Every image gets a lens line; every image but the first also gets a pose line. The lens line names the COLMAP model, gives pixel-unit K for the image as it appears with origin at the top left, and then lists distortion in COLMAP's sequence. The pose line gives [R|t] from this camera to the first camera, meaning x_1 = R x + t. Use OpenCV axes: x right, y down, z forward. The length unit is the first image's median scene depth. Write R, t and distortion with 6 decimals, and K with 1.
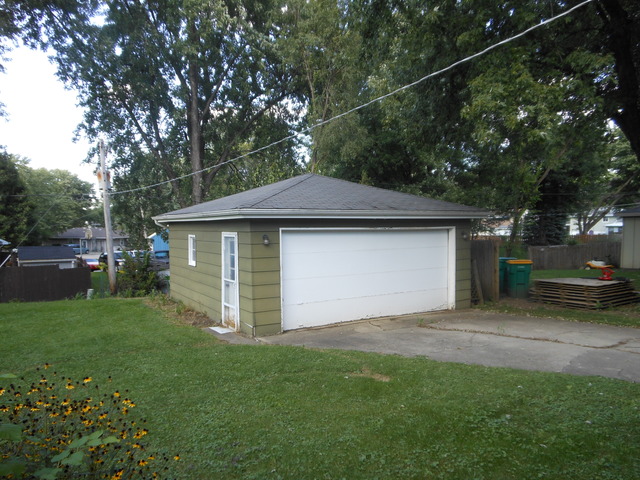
lens RADIAL K [[475.6, 0, 320.7], [0, 475.6, 268.8], [0, 0, 1]] dist [0.006244, 0.009067]
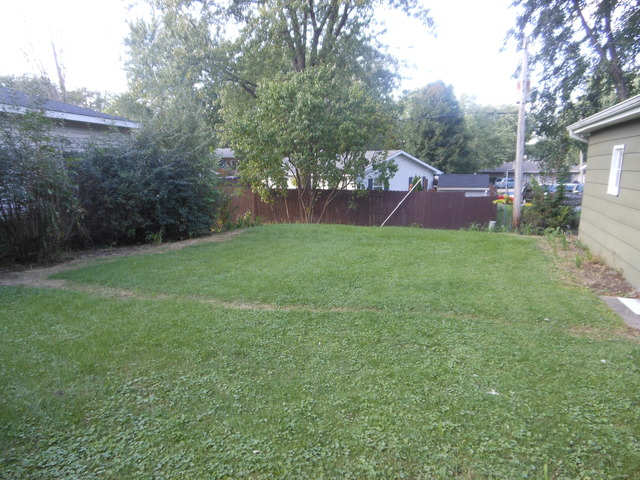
lens RADIAL K [[475.6, 0, 320.7], [0, 475.6, 268.8], [0, 0, 1]] dist [0.006244, 0.009067]
pose [[0.655641, 0.157874, -0.738384, -0.026776], [-0.059014, 0.985620, 0.158335, 0.009784], [0.752763, -0.060236, 0.655530, 0.201727]]
